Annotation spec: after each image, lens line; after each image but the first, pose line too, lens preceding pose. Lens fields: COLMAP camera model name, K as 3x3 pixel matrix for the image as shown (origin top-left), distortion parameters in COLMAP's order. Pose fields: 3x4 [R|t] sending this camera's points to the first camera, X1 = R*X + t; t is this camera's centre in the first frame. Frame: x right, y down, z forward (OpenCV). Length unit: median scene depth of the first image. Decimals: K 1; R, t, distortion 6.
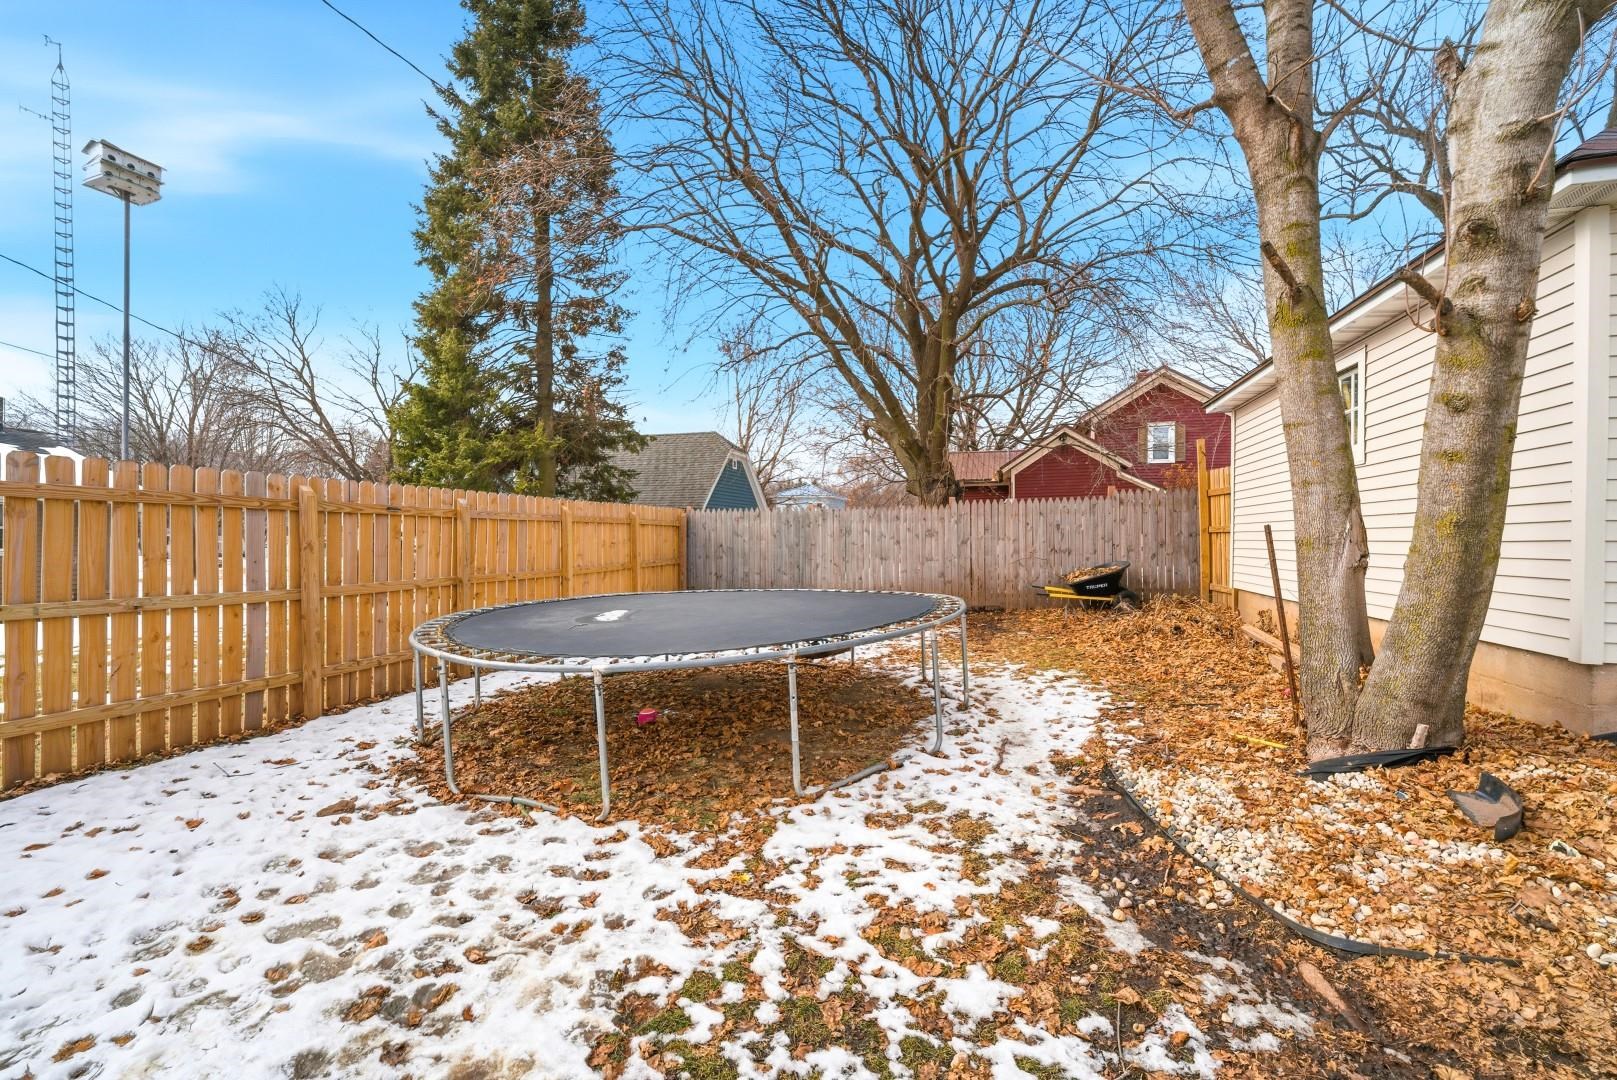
lens RADIAL K [[698.9, 0, 808.5], [0, 698.9, 548.1], [0, 0, 1]] dist [0.001481, -0.000487]
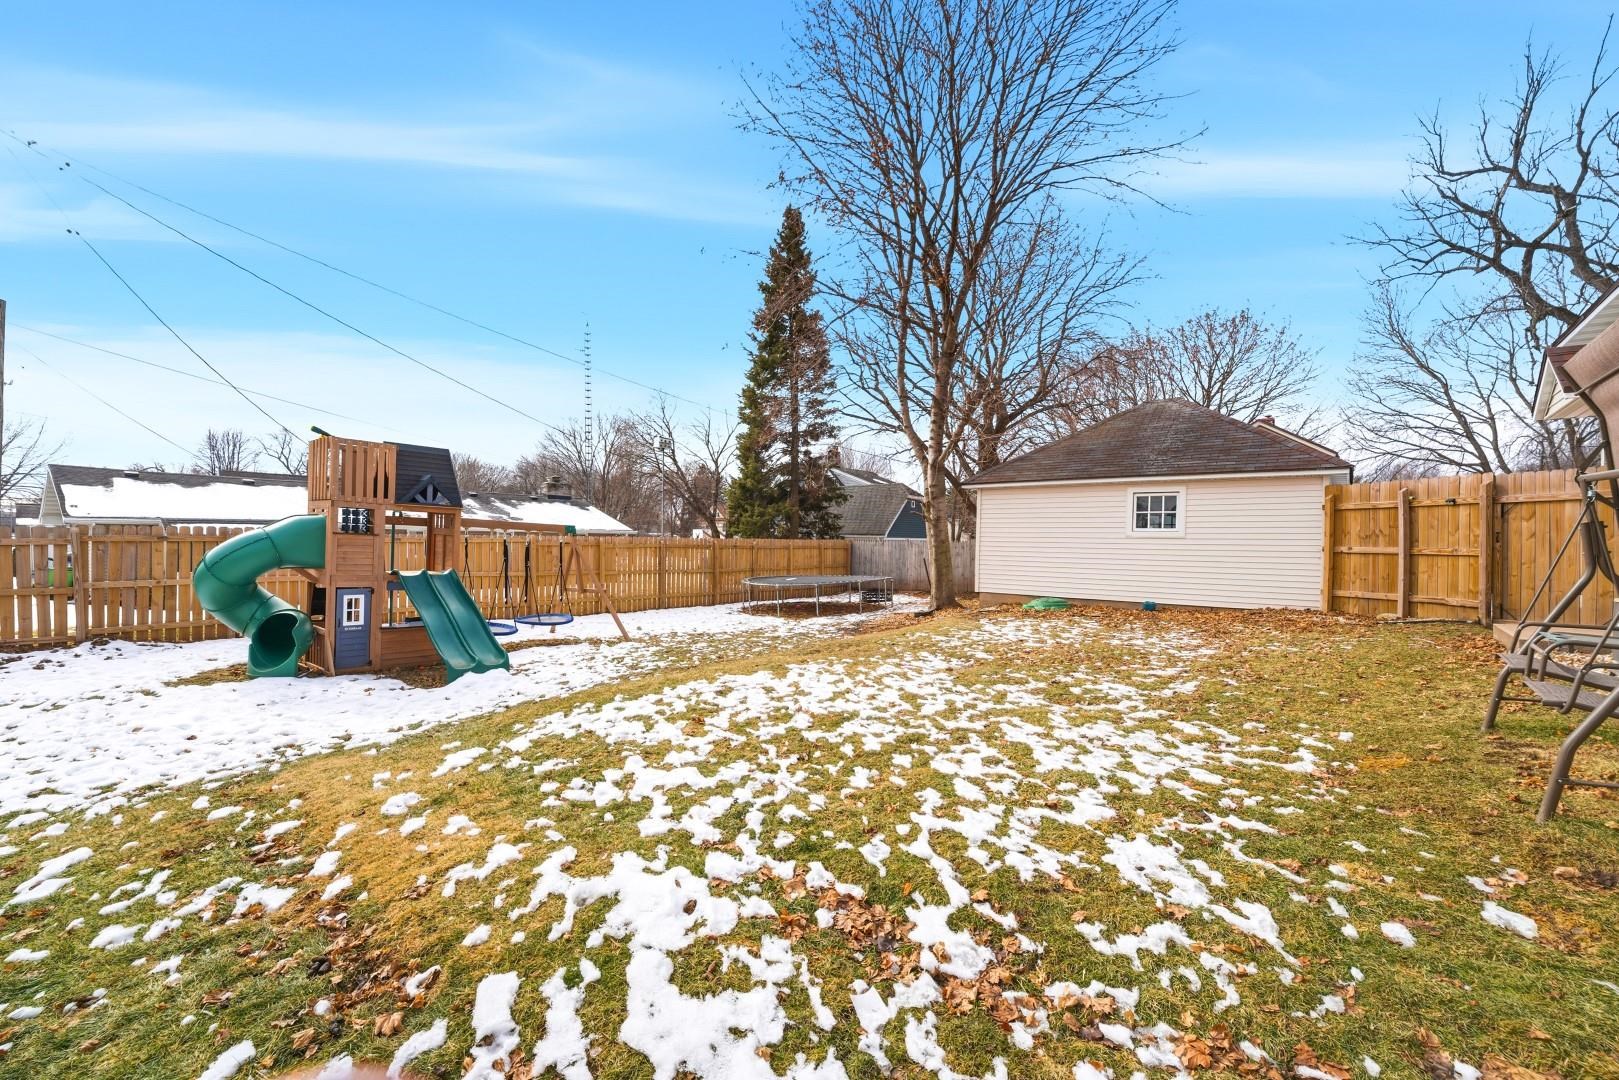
lens RADIAL K [[699.8, 0, 812.0], [0, 699.8, 542.4], [0, 0, 1]] dist [0.001481, -0.000487]
pose [[0.925551, 0.001956, -0.378618, 0.387671], [-0.006797, 0.999911, -0.011449, -0.016153], [0.378562, 0.013170, 0.925482, -0.750434]]
